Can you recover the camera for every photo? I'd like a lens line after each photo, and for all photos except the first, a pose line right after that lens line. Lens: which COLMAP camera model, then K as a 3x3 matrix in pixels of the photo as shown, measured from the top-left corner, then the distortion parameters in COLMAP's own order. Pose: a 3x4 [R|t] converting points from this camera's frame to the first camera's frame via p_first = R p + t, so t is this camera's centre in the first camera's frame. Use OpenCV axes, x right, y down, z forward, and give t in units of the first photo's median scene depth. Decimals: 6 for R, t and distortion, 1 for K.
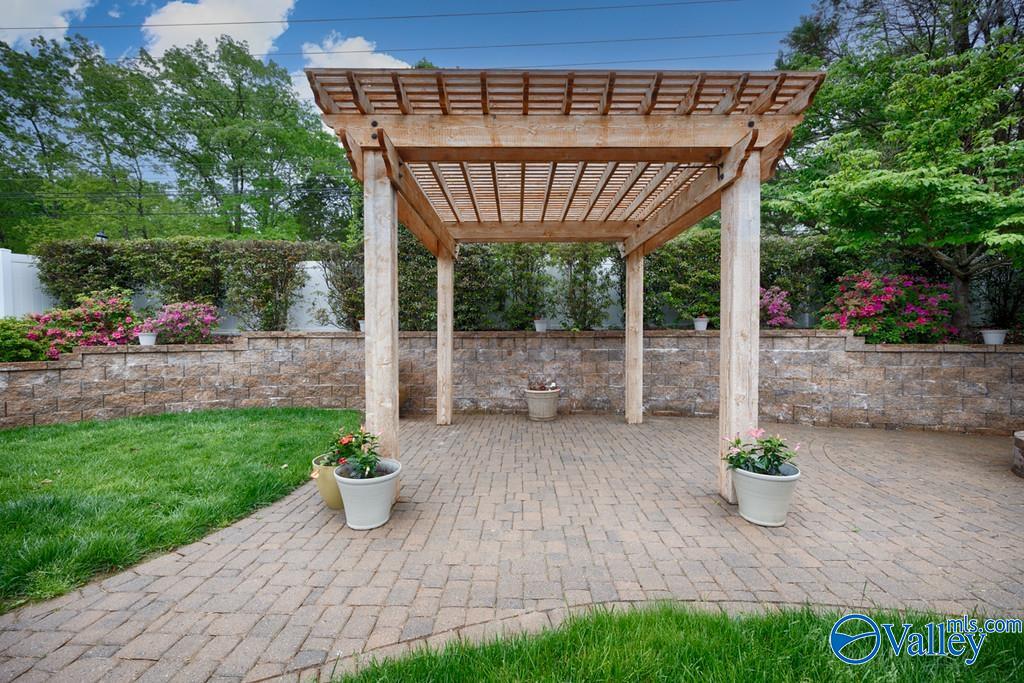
lens RADIAL K [[398.4, 0, 511.7], [0, 398.4, 349.1], [0, 0, 1]] dist [-0.001783, -0.000346]
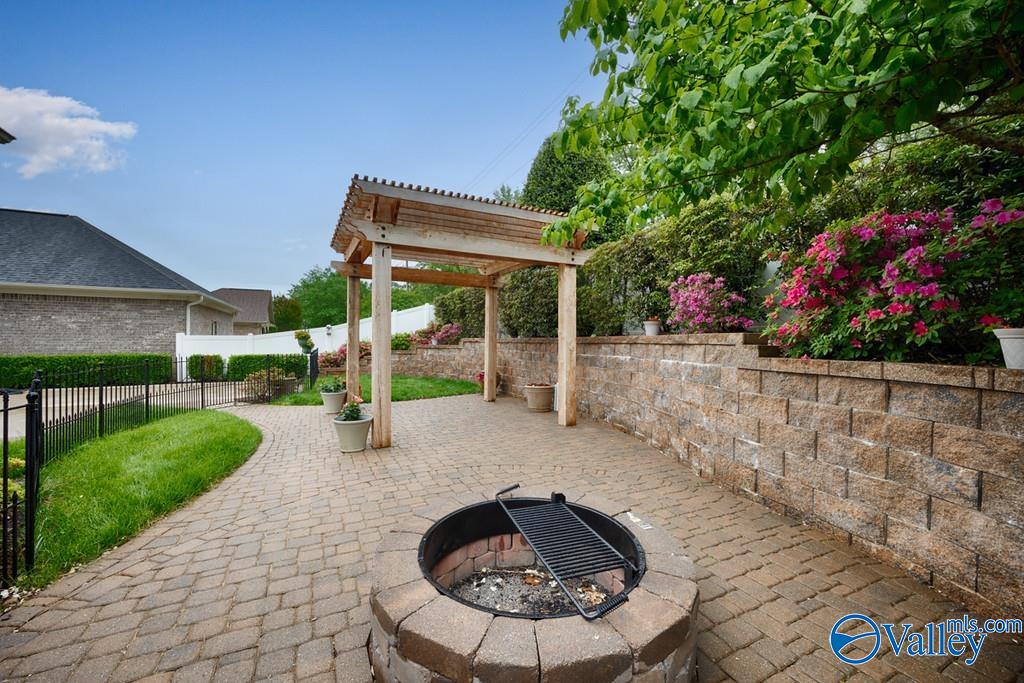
lens RADIAL K [[416.1, 0, 514.6], [0, 416.1, 339.0], [0, 0, 1]] dist [-0.000130, 0.000067]
pose [[0.448073, -0.000512, -0.893997, 1.270775], [-0.035504, 0.999201, -0.018367, -0.015228], [0.893292, 0.039971, 0.447696, 0.403921]]
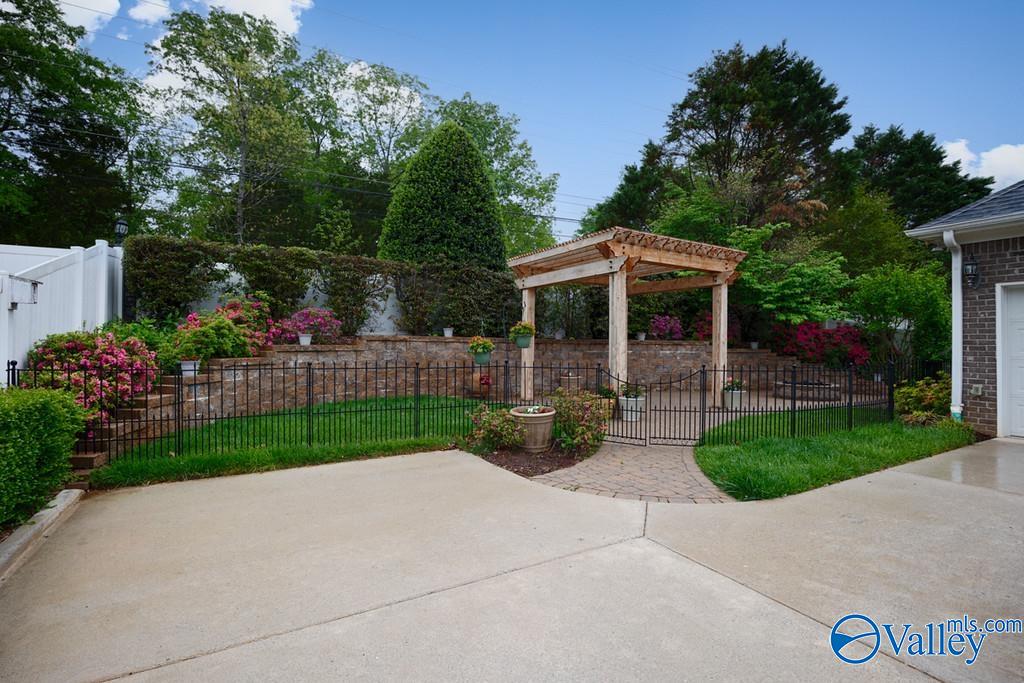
lens RADIAL K [[472.2, 0, 512.0], [0, 472.2, 341.5], [0, 0, 1]] dist [-0.020651, 0.000286]
pose [[0.864118, 0.015055, 0.503064, -1.129729], [0.004060, 0.999311, -0.036880, 0.033994], [-0.503273, 0.033911, 0.863462, -0.502922]]
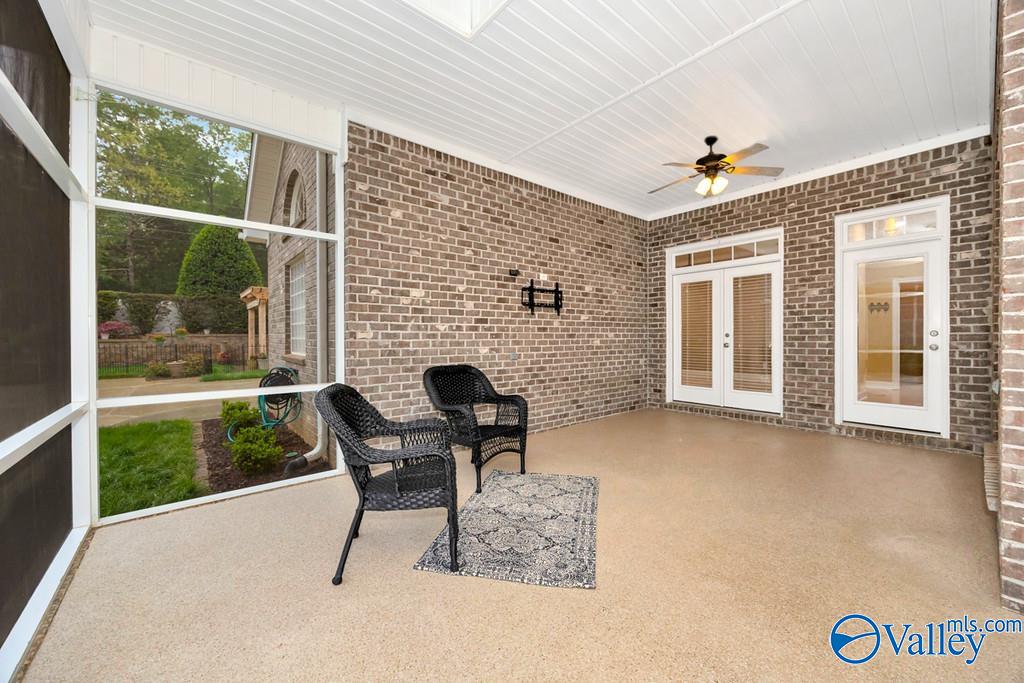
lens RADIAL K [[398.4, 0, 511.7], [0, 398.4, 349.1], [0, 0, 1]] dist [-0.001783, -0.000346]
pose [[0.771167, -0.013047, 0.636499, -0.575884], [0.026220, 0.999593, -0.011278, 0.155943], [-0.636092, 0.025386, 0.771195, -2.565985]]
